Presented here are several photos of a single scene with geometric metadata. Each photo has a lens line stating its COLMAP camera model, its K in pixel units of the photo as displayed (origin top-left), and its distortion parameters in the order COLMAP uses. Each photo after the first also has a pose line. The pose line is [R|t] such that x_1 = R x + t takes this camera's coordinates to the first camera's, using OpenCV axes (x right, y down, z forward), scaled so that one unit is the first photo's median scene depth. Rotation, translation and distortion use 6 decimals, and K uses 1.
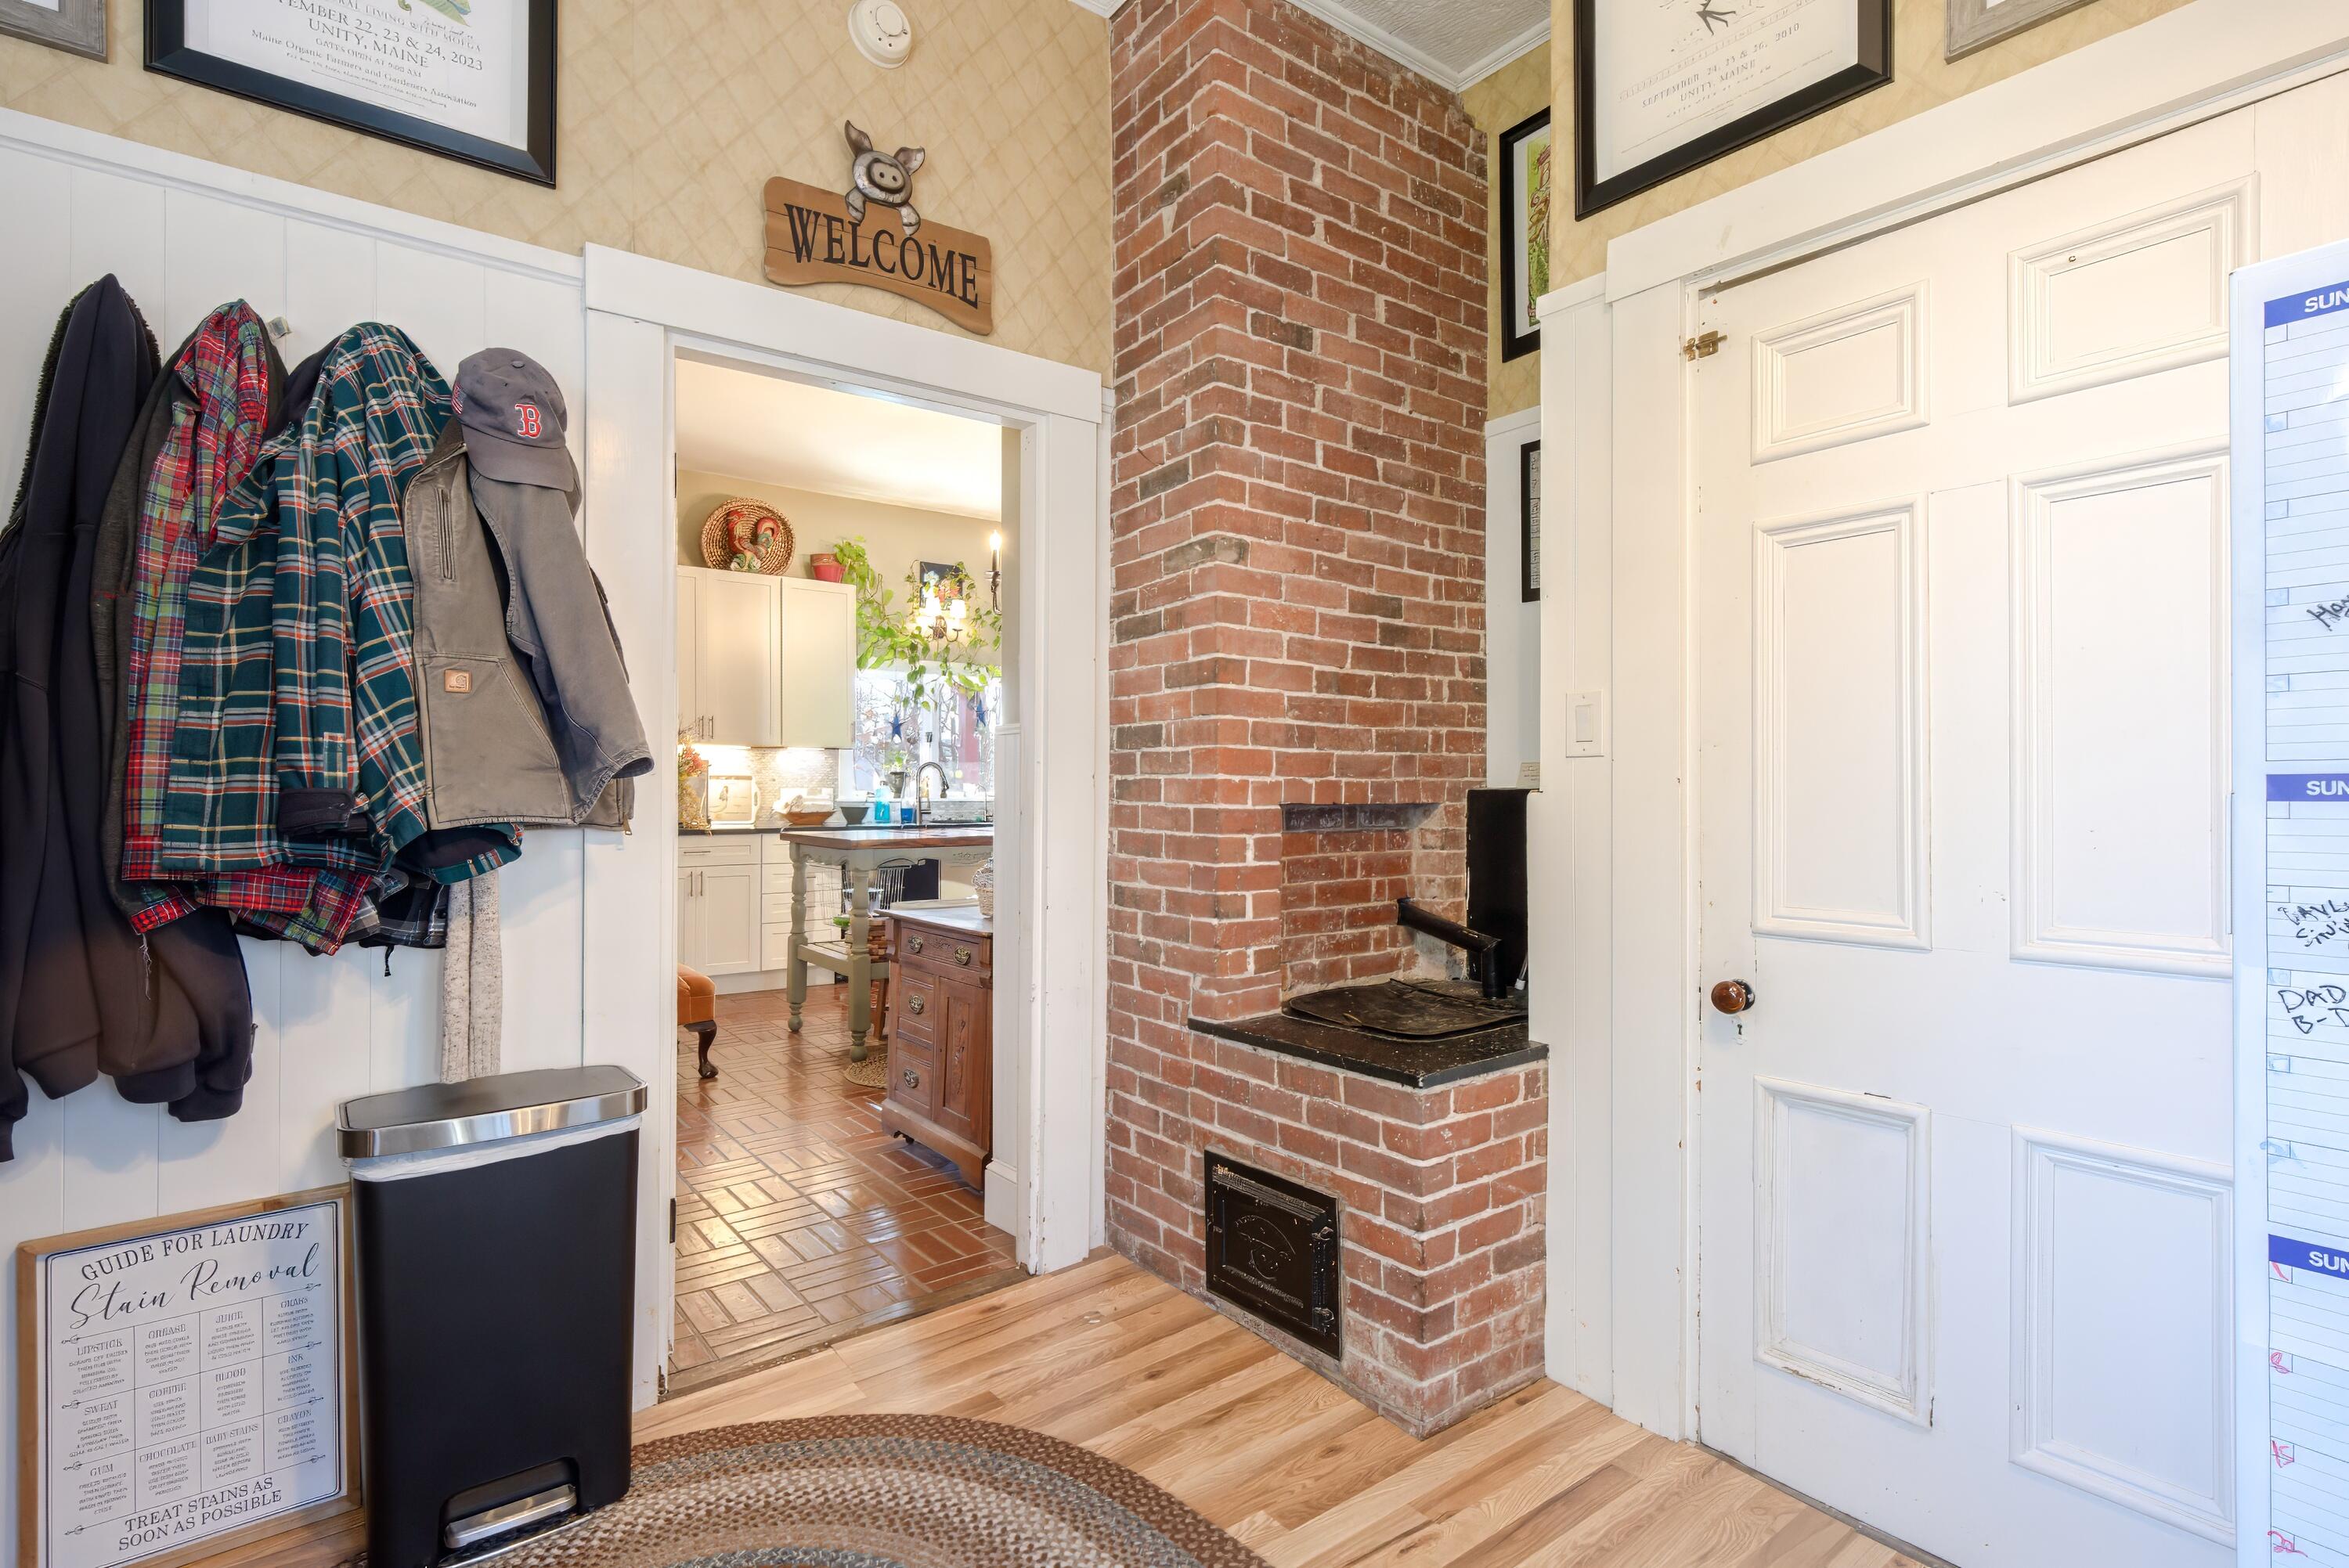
lens RADIAL K [[1134.6, 0, 1174.2], [0, 1134.6, 790.5], [0, 0, 1]] dist [0.005382, -0.002570]
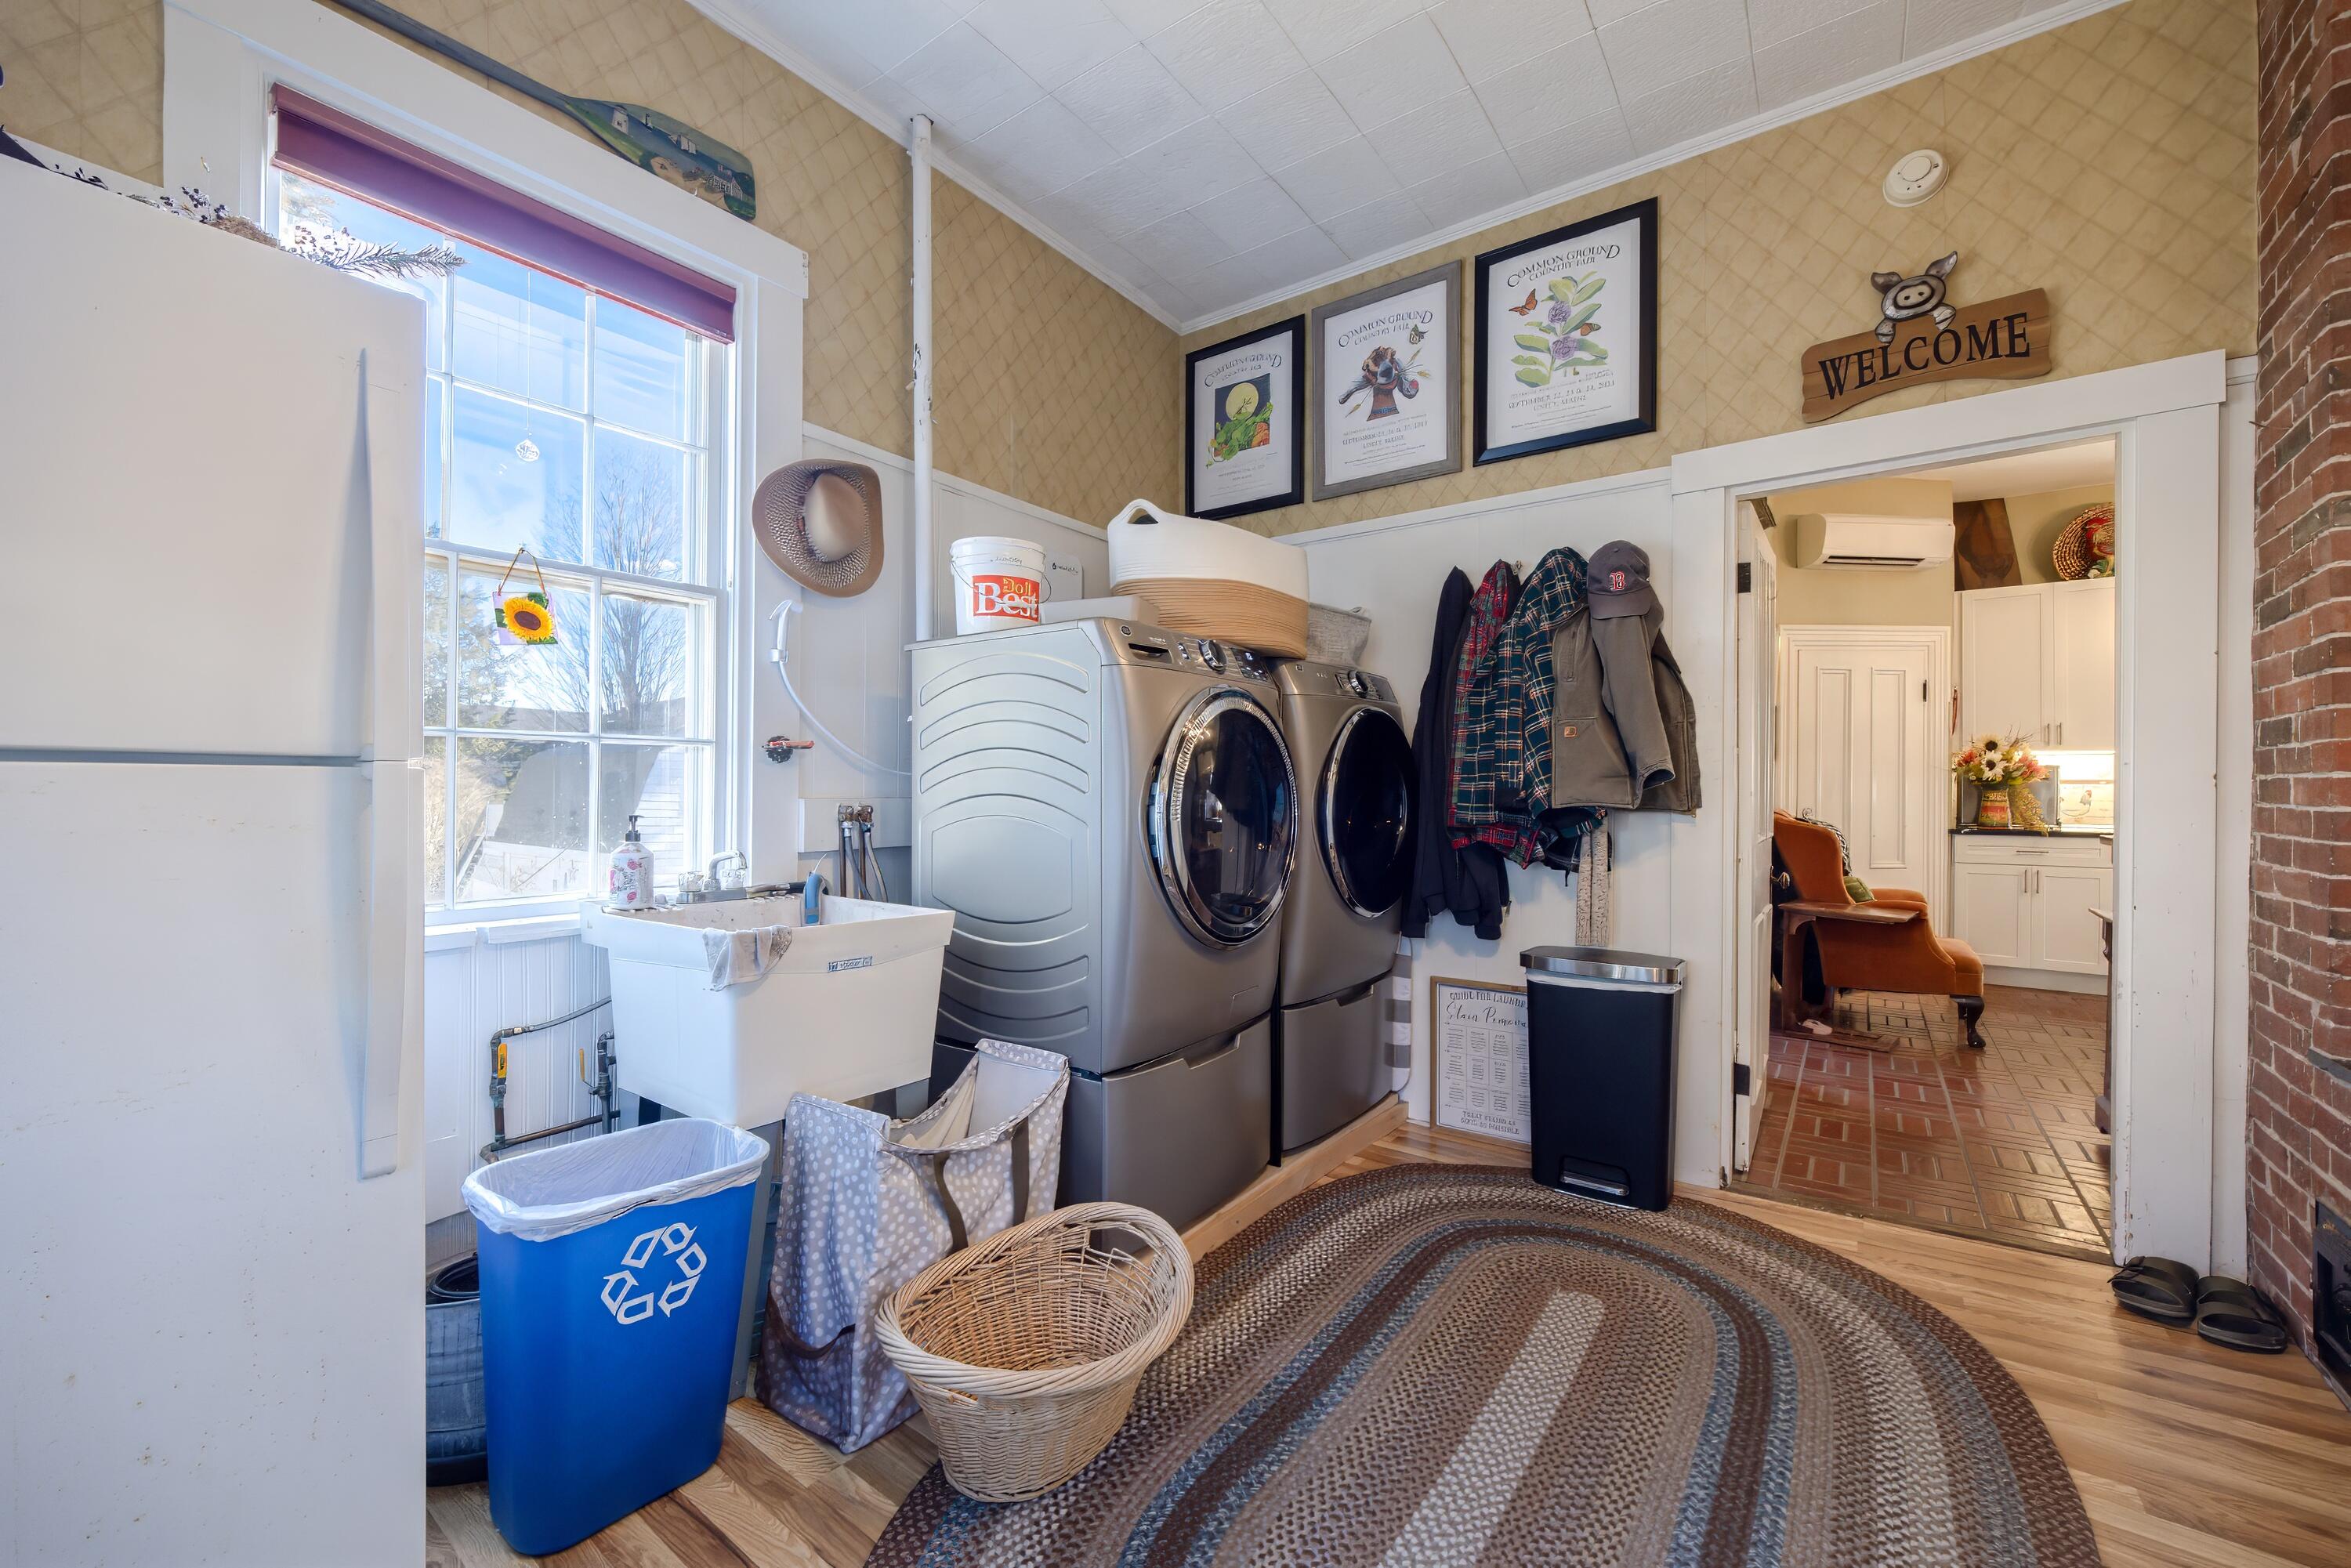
lens RADIAL K [[937.8, 0, 1172.7], [0, 937.8, 789.9], [0, 0, 1]] dist [0.001298, 0.000576]
pose [[0.281543, 0.000517, -0.959549, 0.542587], [-0.006473, 0.999978, -0.001360, 0.006583], [0.959527, 0.006594, 0.281540, -0.066576]]
